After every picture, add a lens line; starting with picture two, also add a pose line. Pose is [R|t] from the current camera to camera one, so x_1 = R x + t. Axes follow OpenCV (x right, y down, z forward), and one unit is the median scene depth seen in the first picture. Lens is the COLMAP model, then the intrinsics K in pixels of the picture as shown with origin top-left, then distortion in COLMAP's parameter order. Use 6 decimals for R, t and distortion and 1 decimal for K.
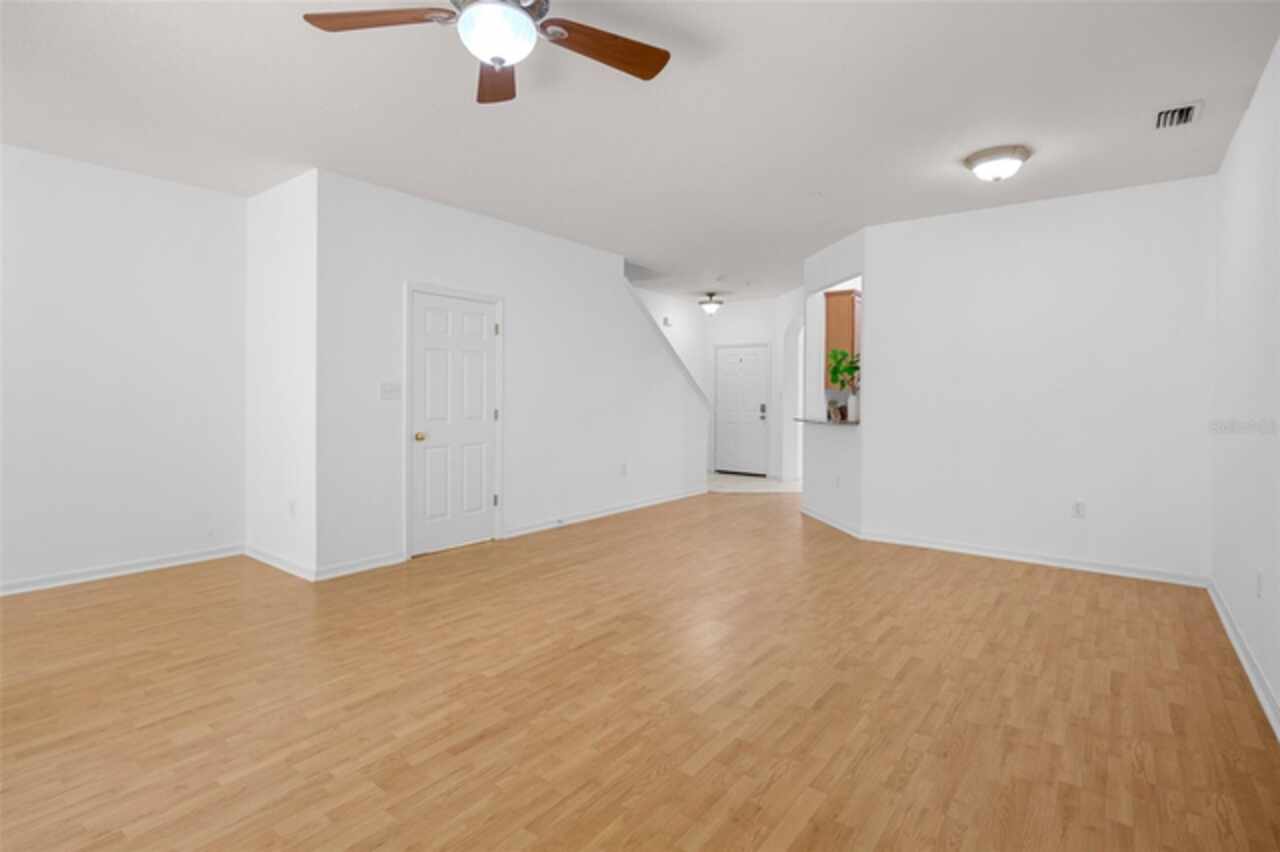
lens RADIAL K [[630.4, 0, 640.4], [0, 630.4, 396.0], [0, 0, 1]] dist [0.000581, -0.000470]
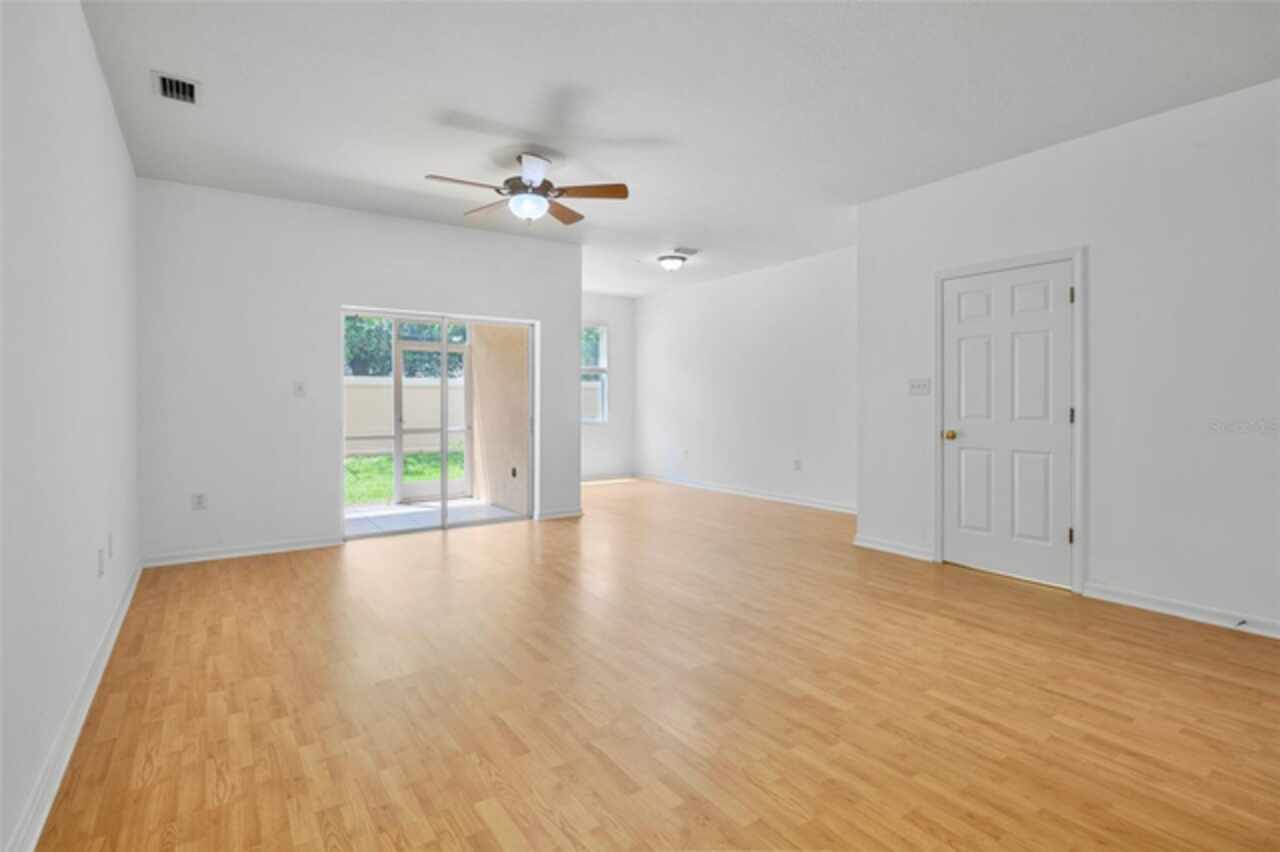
lens RADIAL K [[626.4, 0, 635.7], [0, 626.4, 415.5], [0, 0, 1]] dist [0.001017, -0.000872]
pose [[-0.318838, 0.015362, -0.947685, 1.100310], [-0.003177, 0.999846, 0.017276, 0.035058], [0.947804, 0.008519, -0.318740, 1.403728]]
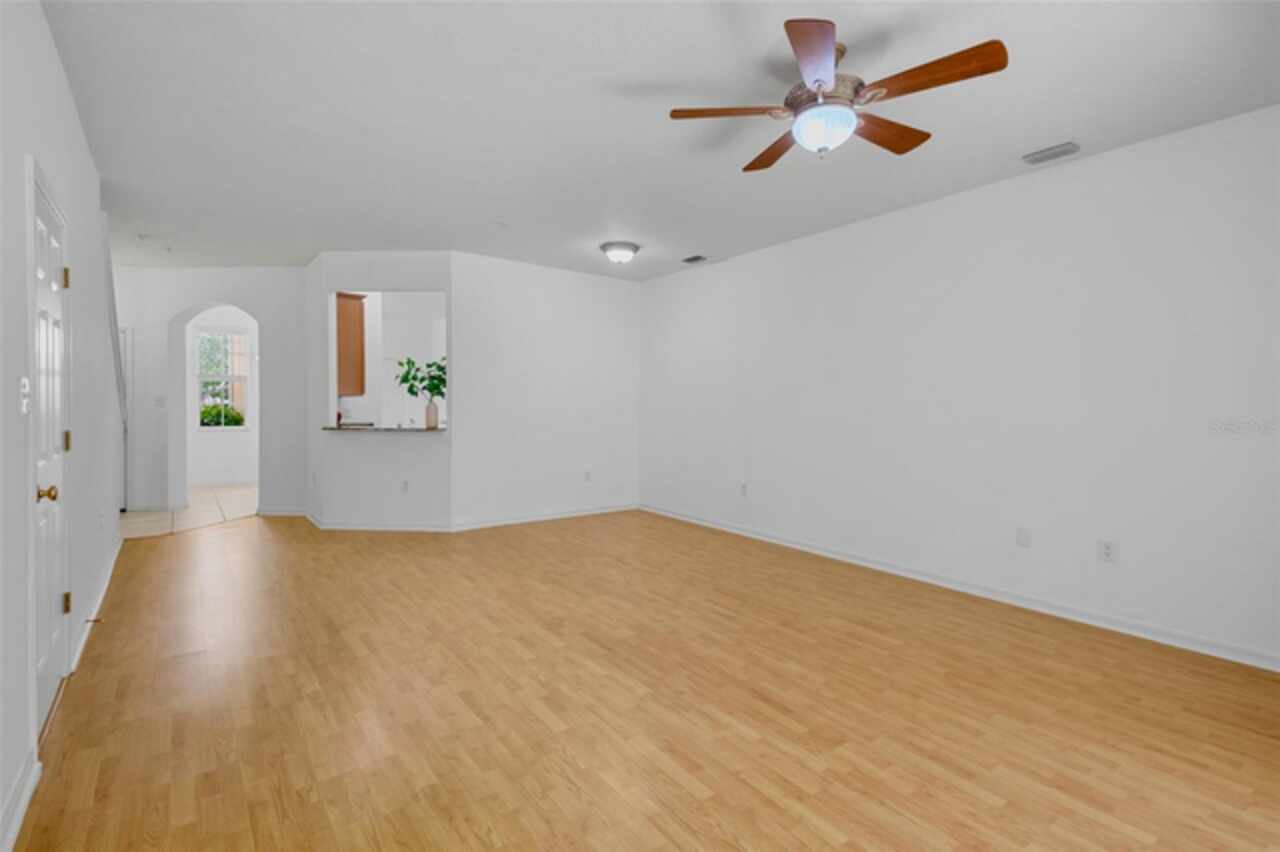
lens RADIAL K [[609.0, 0, 640.1], [0, 609.0, 412.6], [0, 0, 1]] dist [0.082797, -0.000342]
pose [[0.267234, -0.015172, 0.963512, -1.142737], [-0.004746, 0.999843, 0.017061, -0.006931], [-0.963620, -0.009132, 0.267120, 0.743256]]
